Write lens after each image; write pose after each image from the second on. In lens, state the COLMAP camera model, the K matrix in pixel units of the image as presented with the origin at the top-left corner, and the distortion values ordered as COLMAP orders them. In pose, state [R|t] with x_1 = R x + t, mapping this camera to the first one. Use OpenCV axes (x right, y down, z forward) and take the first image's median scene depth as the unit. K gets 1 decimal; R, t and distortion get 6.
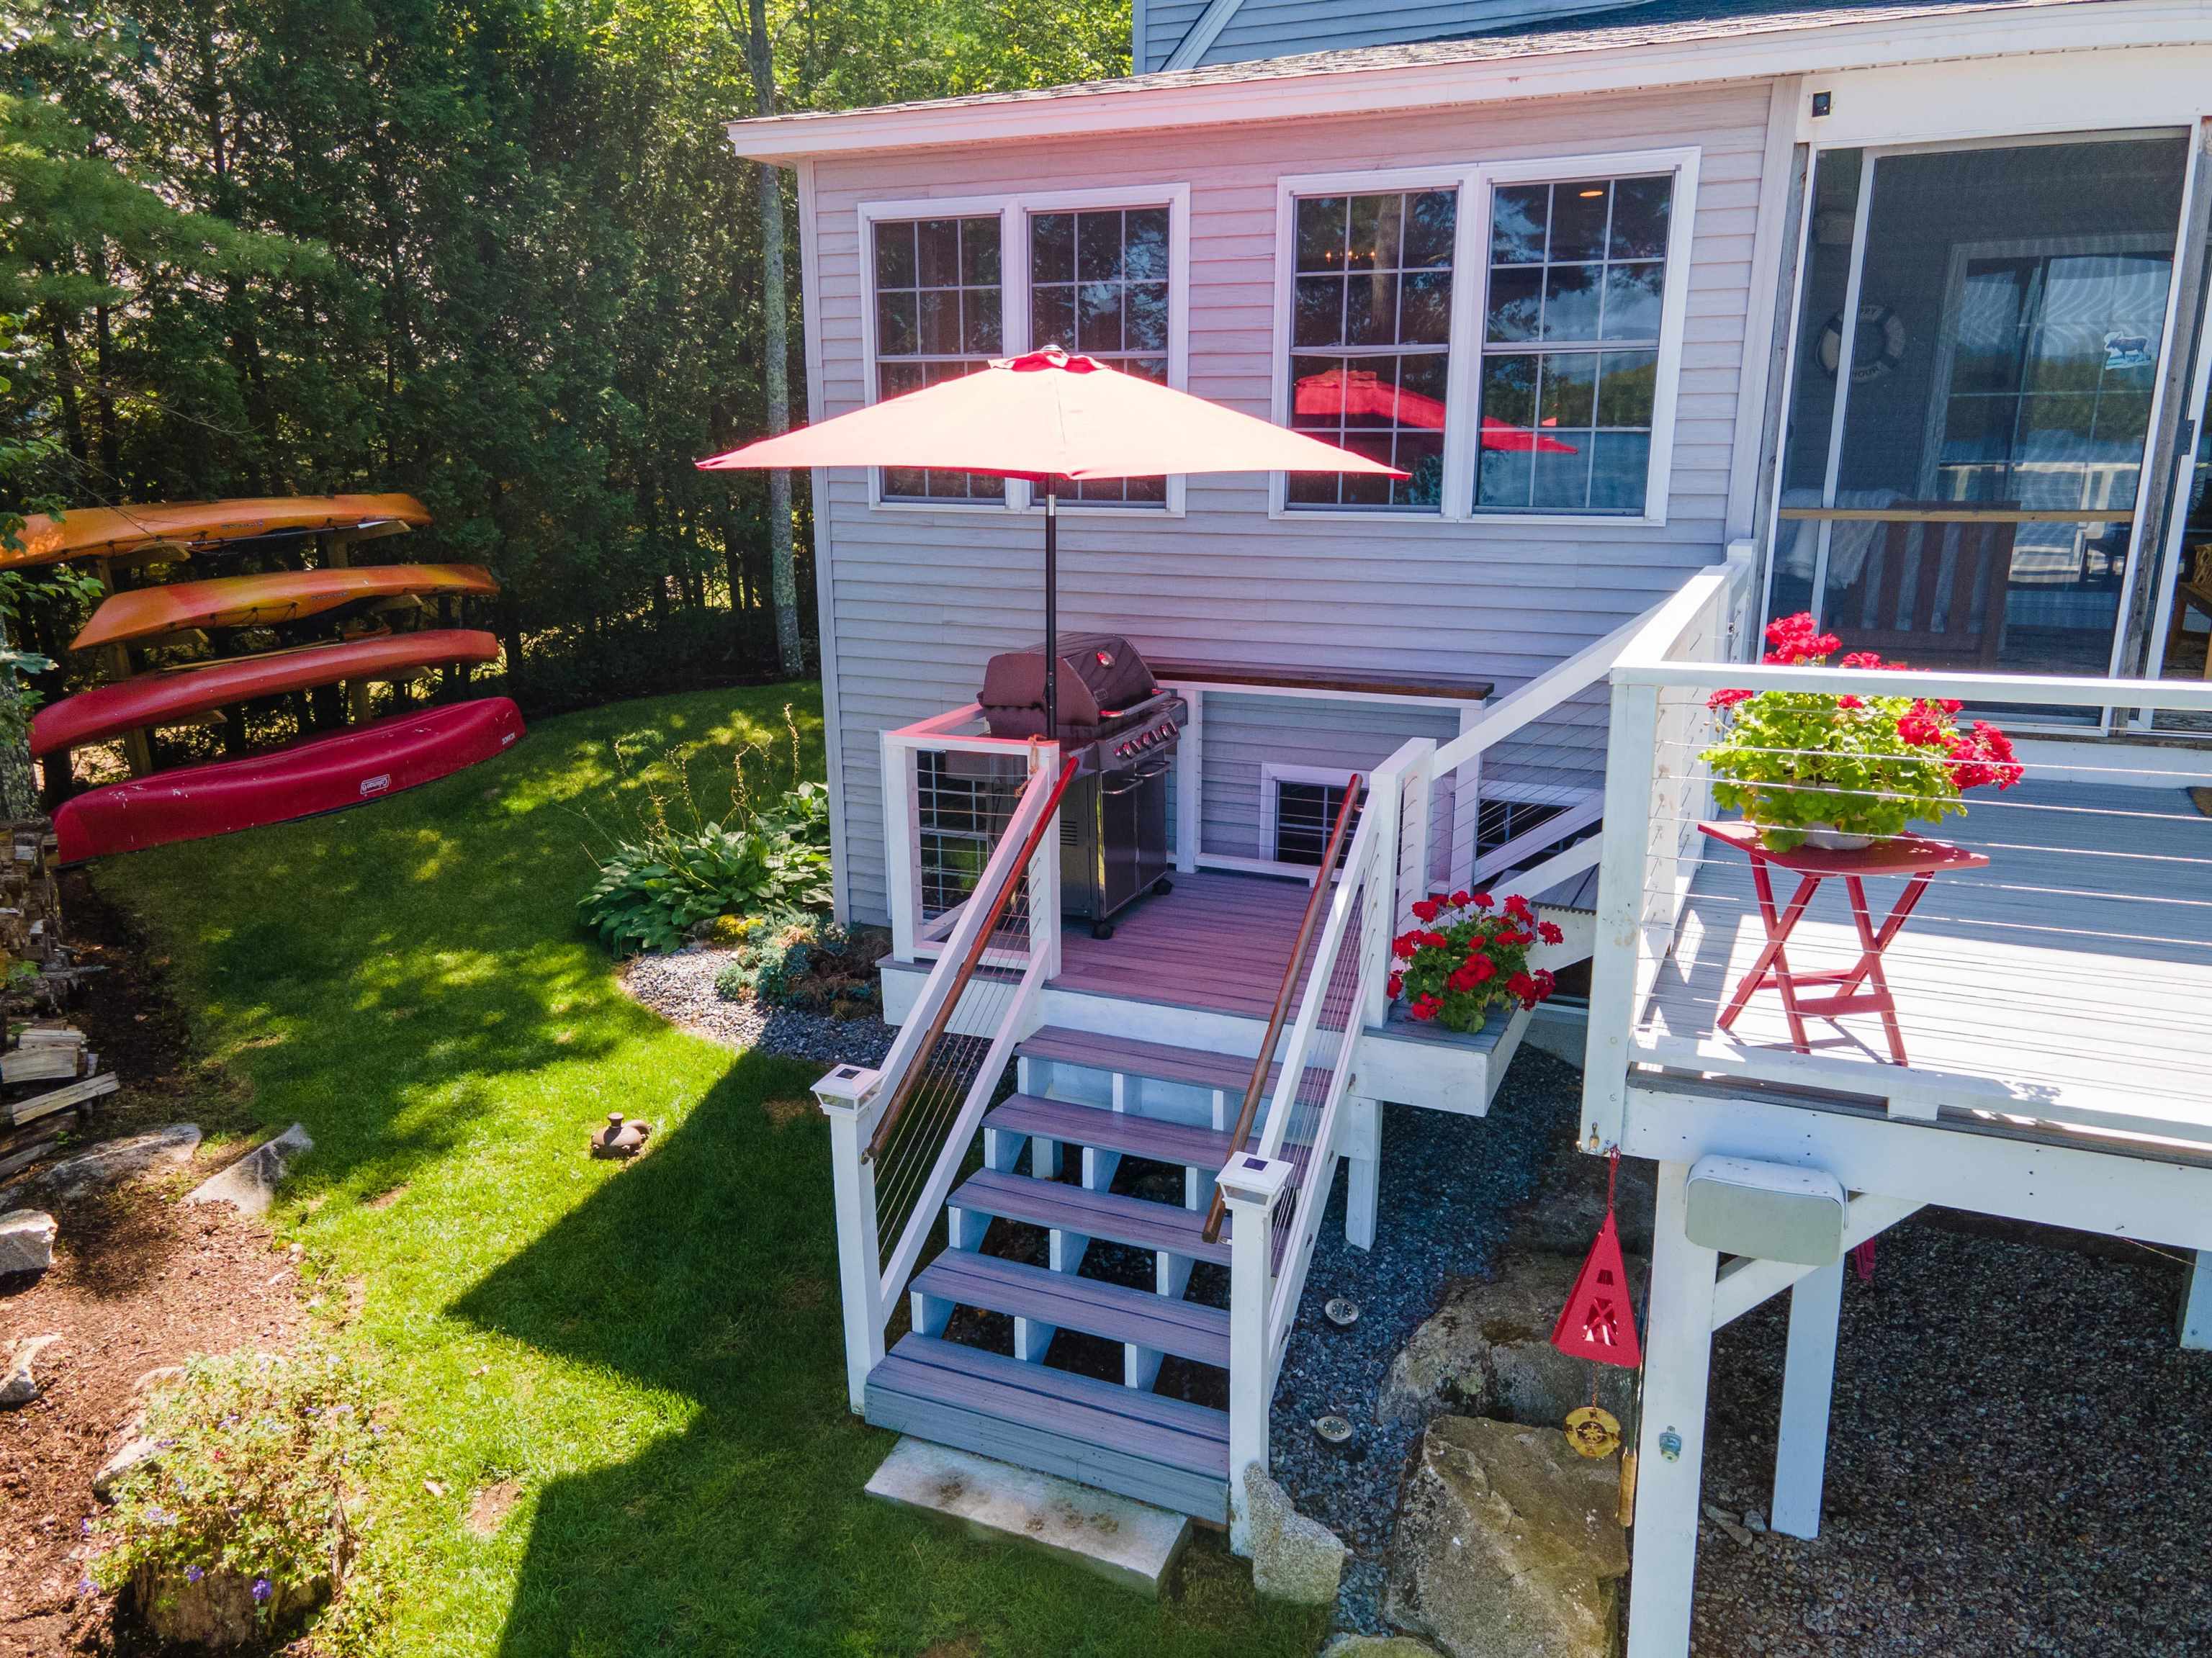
lens RADIAL K [[1609.3, 0, 1095.2], [0, 1609.3, 844.3], [0, 0, 1]] dist [0.031652, -0.006099]
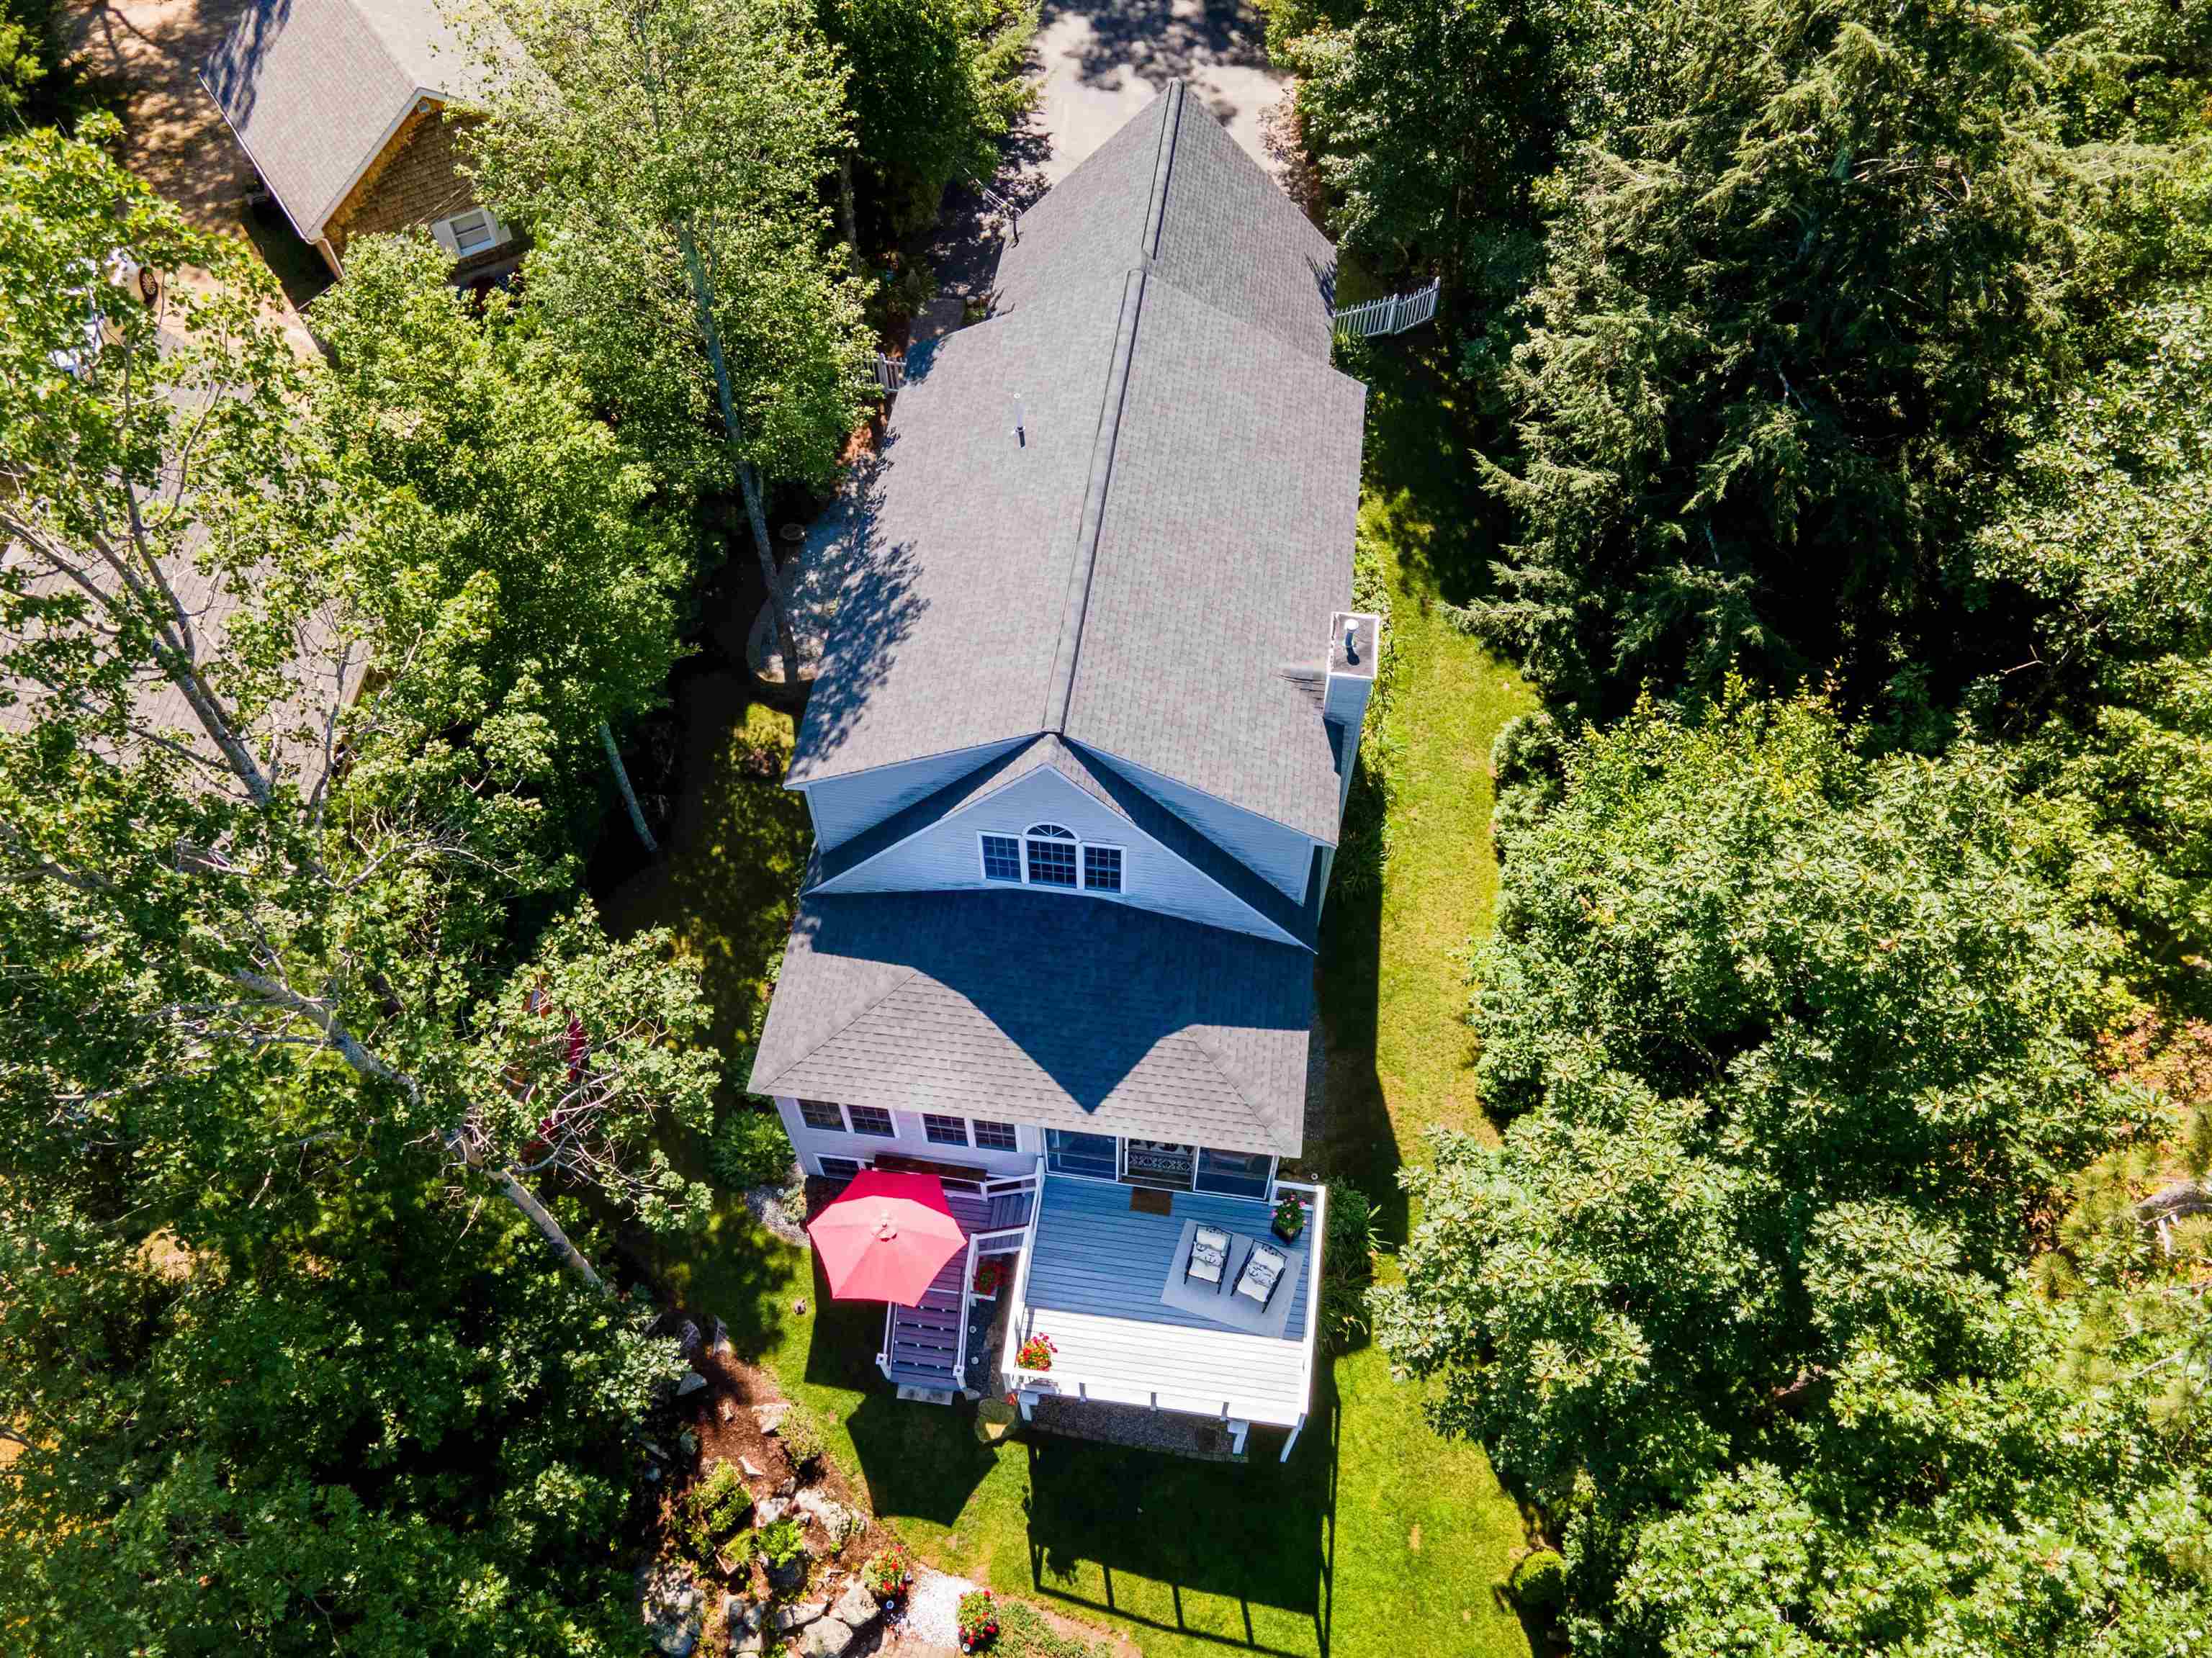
lens RADIAL K [[1609.3, 0, 1095.2], [0, 1609.3, 844.3], [0, 0, 1]] dist [0.031652, -0.006099]
pose [[0.956894, -0.238591, 0.165614, 0.037649], [0.074411, 0.752587, 0.654276, -3.792243], [-0.280744, -0.613749, 0.737899, -1.756735]]
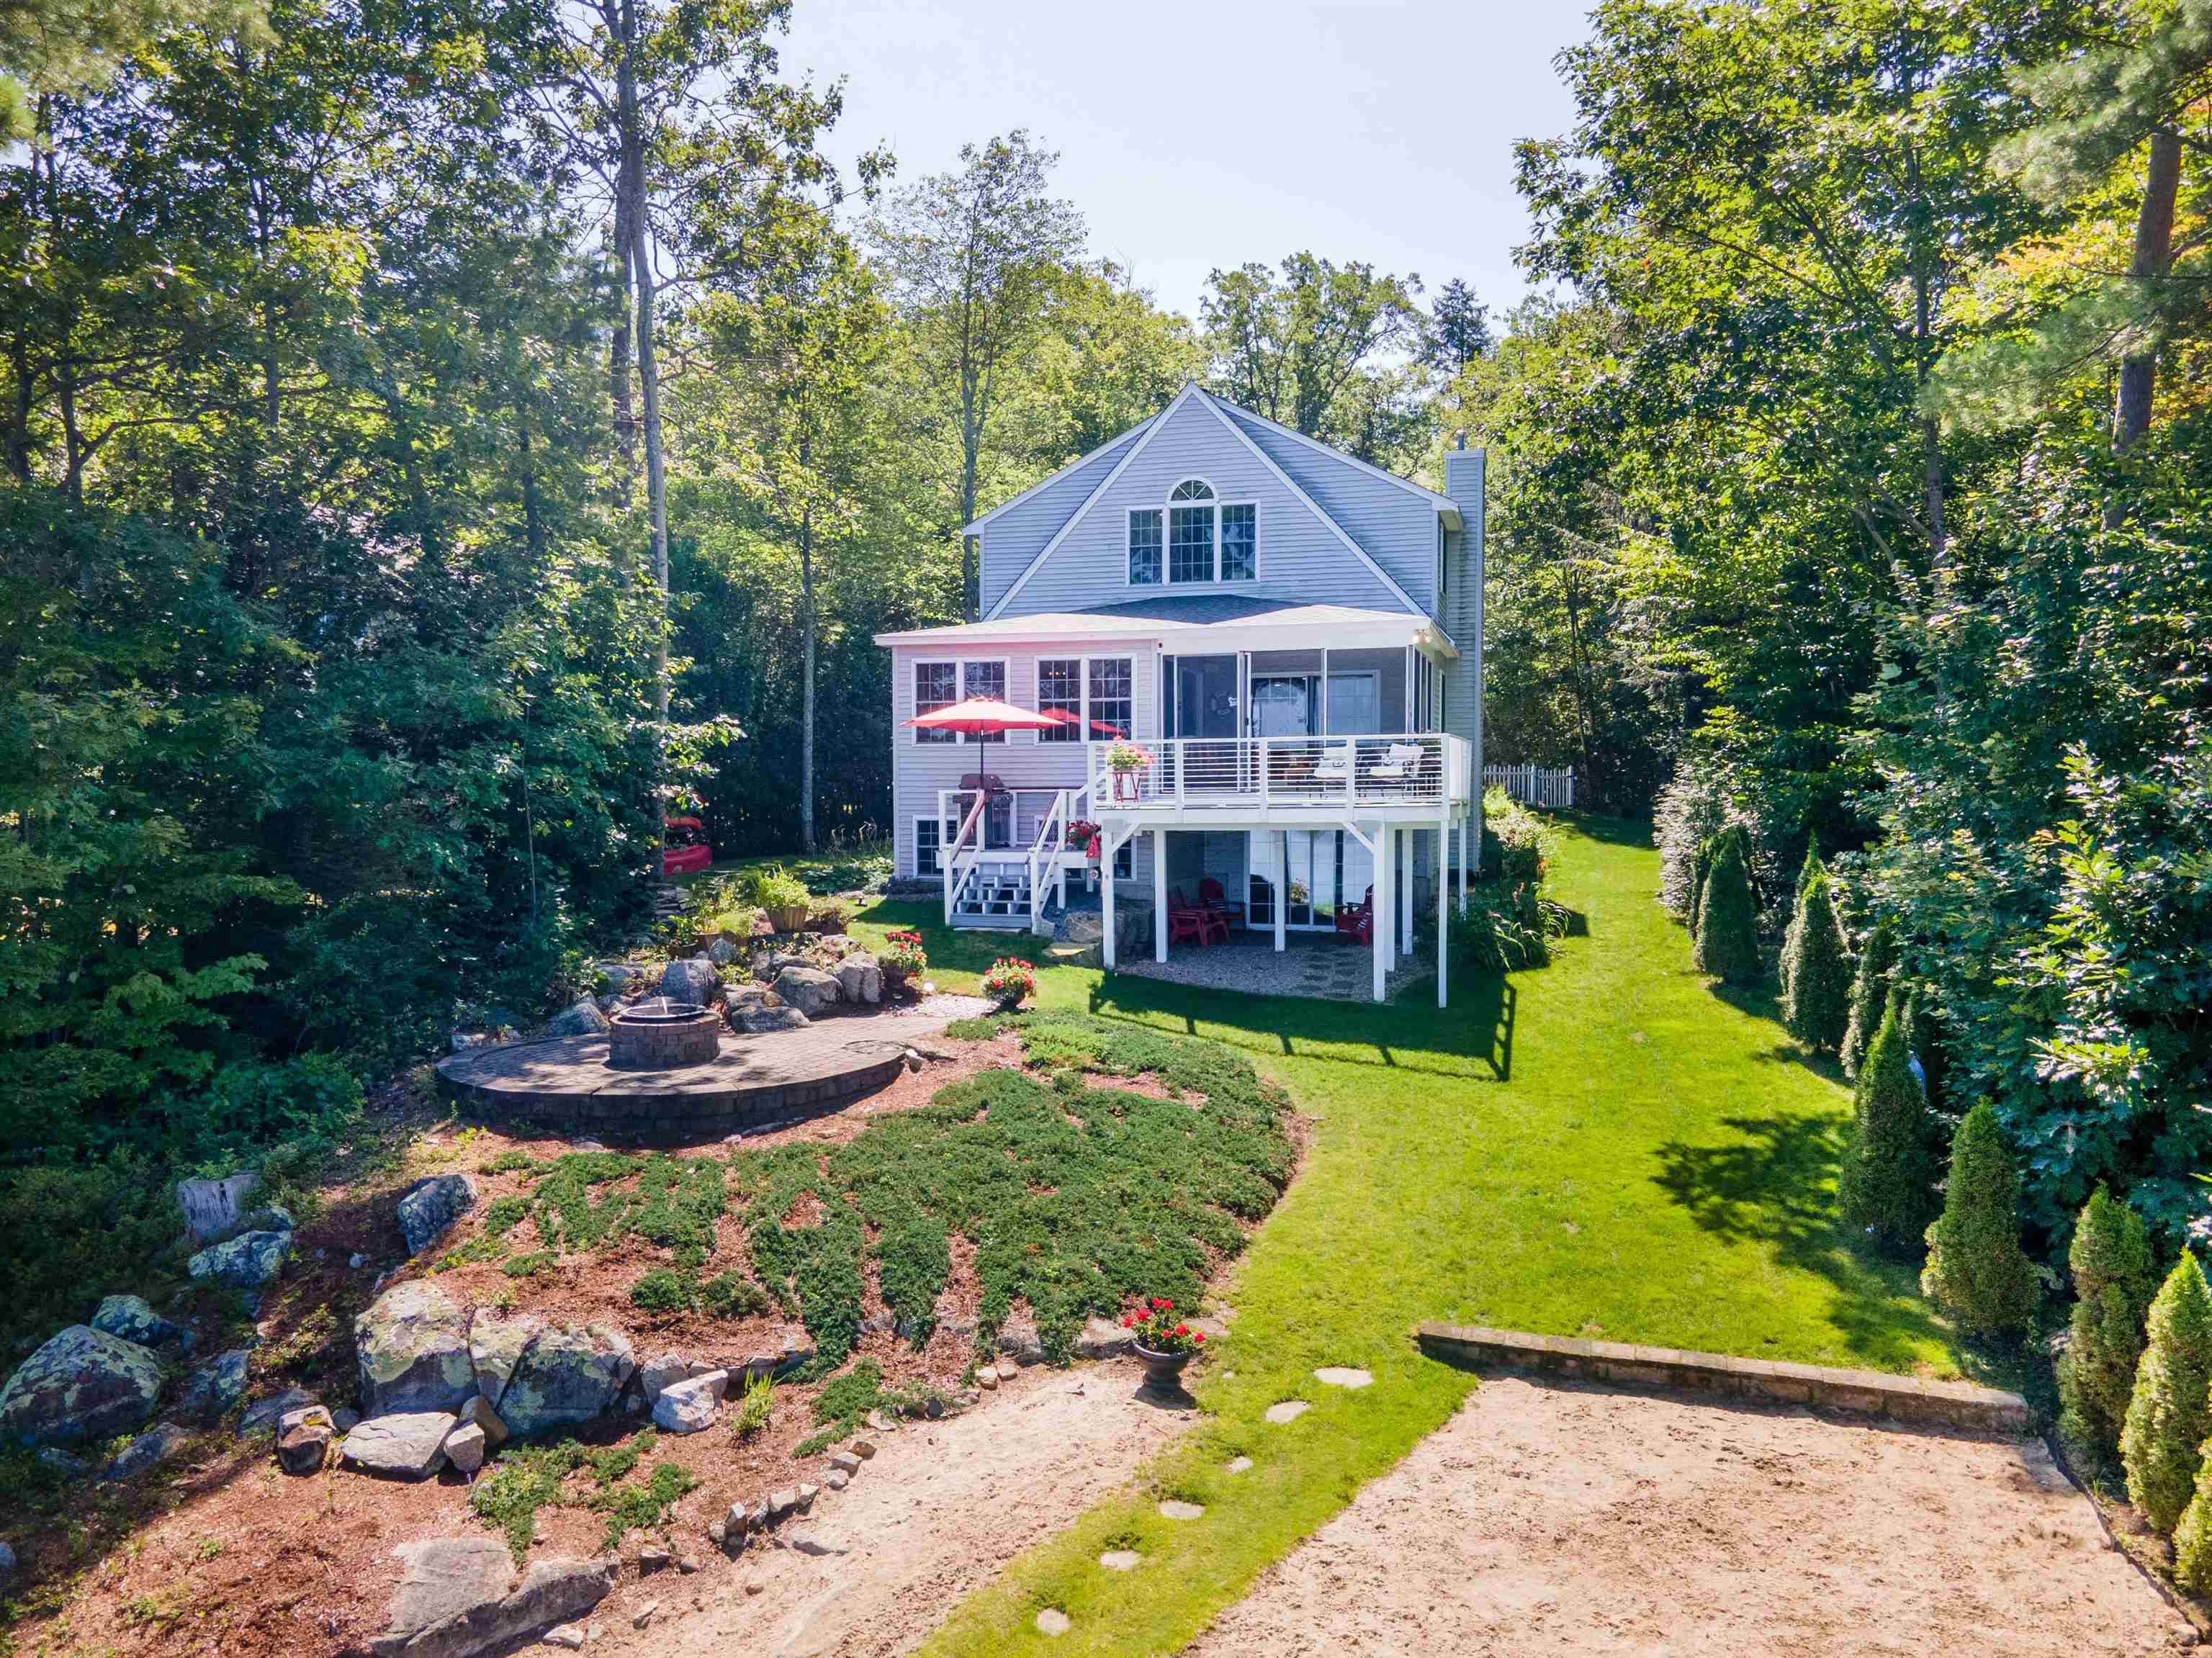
lens RADIAL K [[1609.3, 0, 1095.2], [0, 1609.3, 844.3], [0, 0, 1]] dist [0.031652, -0.006099]
pose [[0.989874, -0.002905, 0.141917, -0.313290], [0.034365, 0.974953, -0.219739, 0.944434], [-0.137724, 0.222391, 0.965181, -2.843018]]
